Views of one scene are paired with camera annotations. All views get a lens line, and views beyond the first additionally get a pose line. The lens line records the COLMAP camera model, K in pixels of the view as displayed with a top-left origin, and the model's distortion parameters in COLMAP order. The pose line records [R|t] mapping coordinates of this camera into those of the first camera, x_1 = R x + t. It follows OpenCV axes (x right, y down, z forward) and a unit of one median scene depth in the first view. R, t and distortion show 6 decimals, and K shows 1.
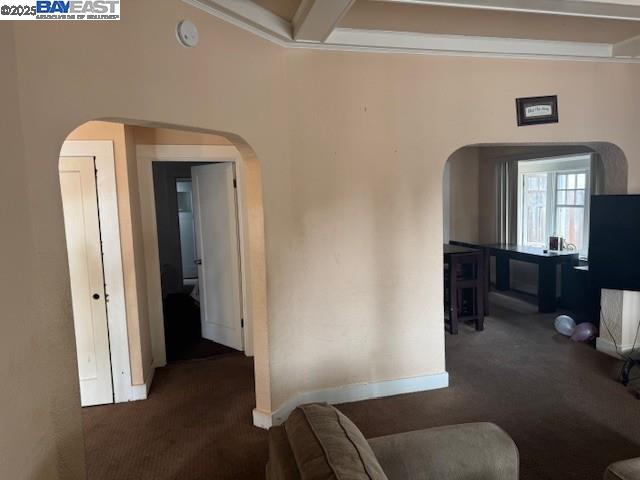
lens RADIAL K [[448.0, 0, 329.4], [0, 448.0, 240.2], [0, 0, 1]] dist [0.038421, -0.037187]
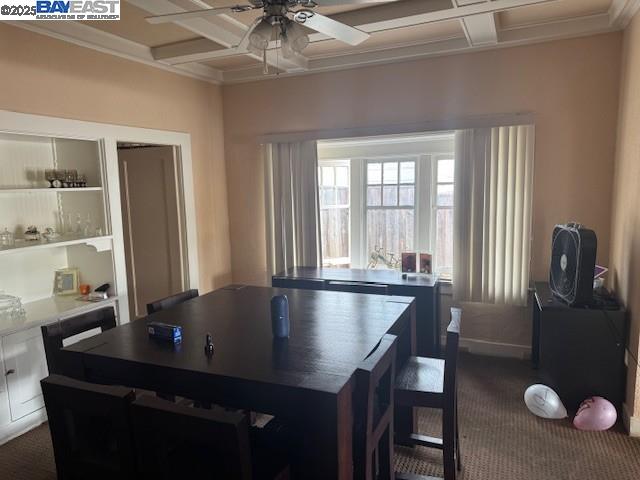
lens RADIAL K [[448.0, 0, 320.5], [0, 448.0, 242.0], [0, 0, 1]] dist [0.038421, -0.037187]
pose [[0.612190, -0.082565, 0.786388, -0.141419], [0.085421, 0.995619, 0.038034, -0.086841], [-0.786083, 0.043890, 0.616561, 0.978052]]
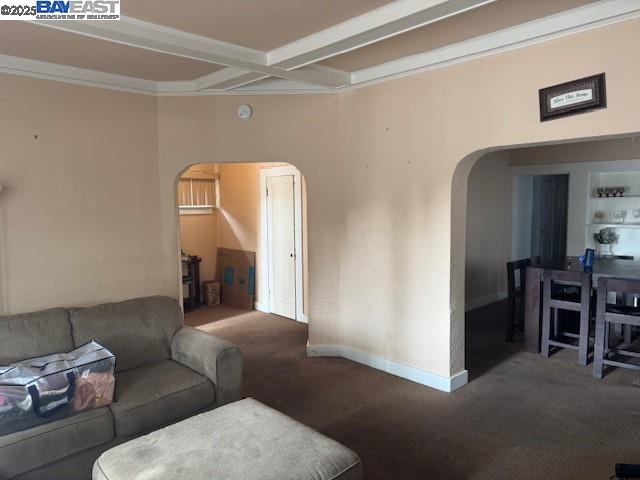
lens RADIAL K [[448.0, 0, 322.1], [0, 448.0, 238.8], [0, 0, 1]] dist [0.038421, -0.037187]
pose [[0.484111, 0.098741, -0.869417, 0.855552], [-0.093120, 0.993784, 0.061014, -0.044858], [0.870037, 0.051423, 0.490297, 0.218530]]
